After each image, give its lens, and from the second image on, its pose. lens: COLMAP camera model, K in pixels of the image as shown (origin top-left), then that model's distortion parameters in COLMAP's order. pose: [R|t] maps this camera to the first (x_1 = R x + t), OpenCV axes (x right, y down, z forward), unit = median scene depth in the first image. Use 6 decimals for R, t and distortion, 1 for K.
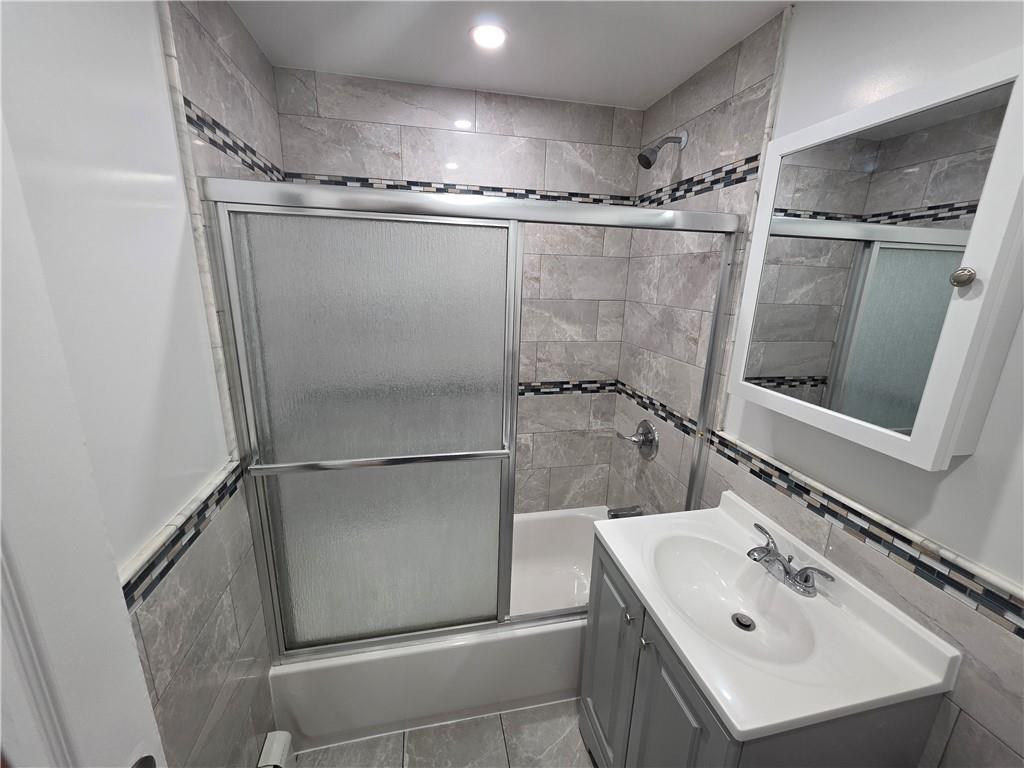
lens RADIAL K [[408.9, 0, 508.7], [0, 408.9, 381.0], [0, 0, 1]] dist [-0.000136, 0.000254]
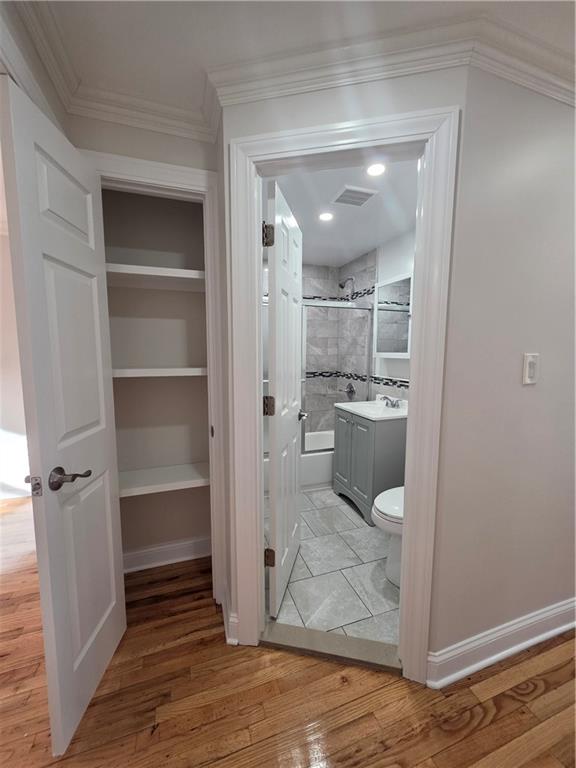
lens RADIAL K [[306.7, 0, 289.3], [0, 306.7, 382.3], [0, 0, 1]] dist [-0.000136, 0.000254]
pose [[0.991662, -0.035417, 0.123903, -0.344961], [0.053363, 0.988040, -0.144667, 0.451513], [-0.117298, 0.150072, 0.981692, -1.044145]]
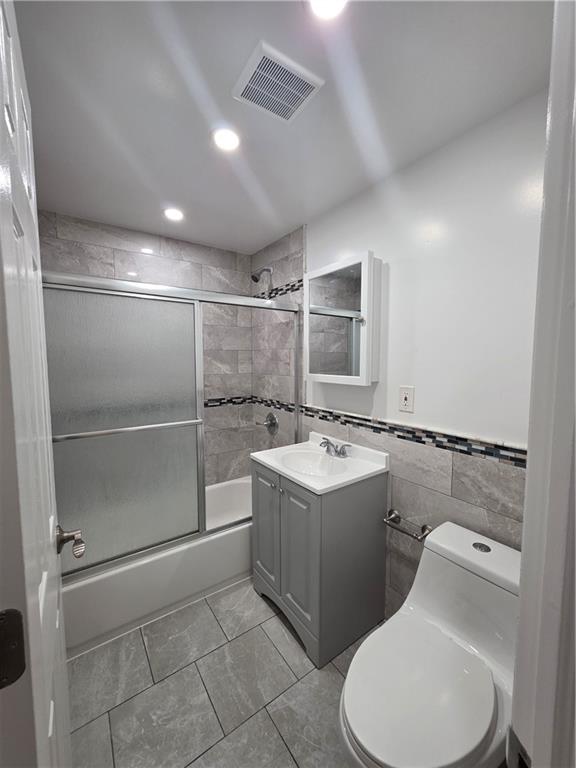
lens RADIAL K [[306.7, 0, 289.3], [0, 306.7, 382.3], [0, 0, 1]] dist [-0.000136, 0.000254]
pose [[0.916666, -0.057835, 0.395447, -0.154087], [0.124973, 0.981334, -0.146171, 0.228053], [-0.379611, 0.183410, 0.906783, -0.380843]]
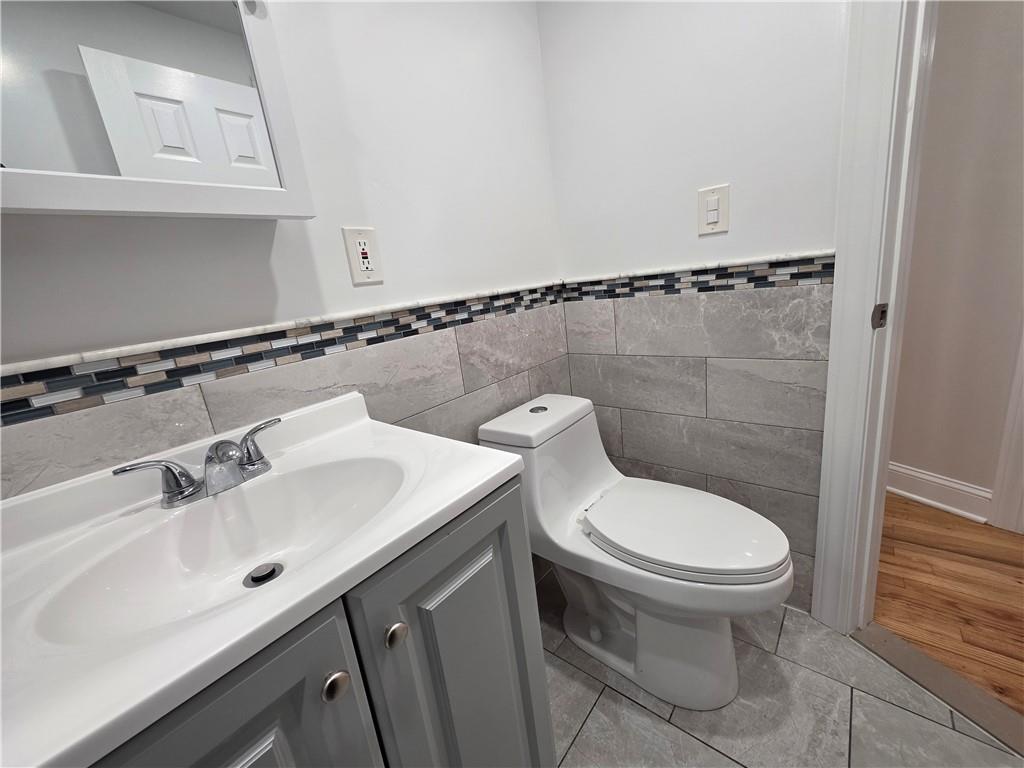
lens RADIAL K [[408.9, 0, 508.7], [0, 408.9, 381.0], [0, 0, 1]] dist [-0.000136, 0.000254]
pose [[-0.616531, -0.140202, 0.774747, -0.054095], [0.298457, 0.868959, 0.394758, 0.164567], [-0.728569, 0.474609, -0.493896, 0.695427]]
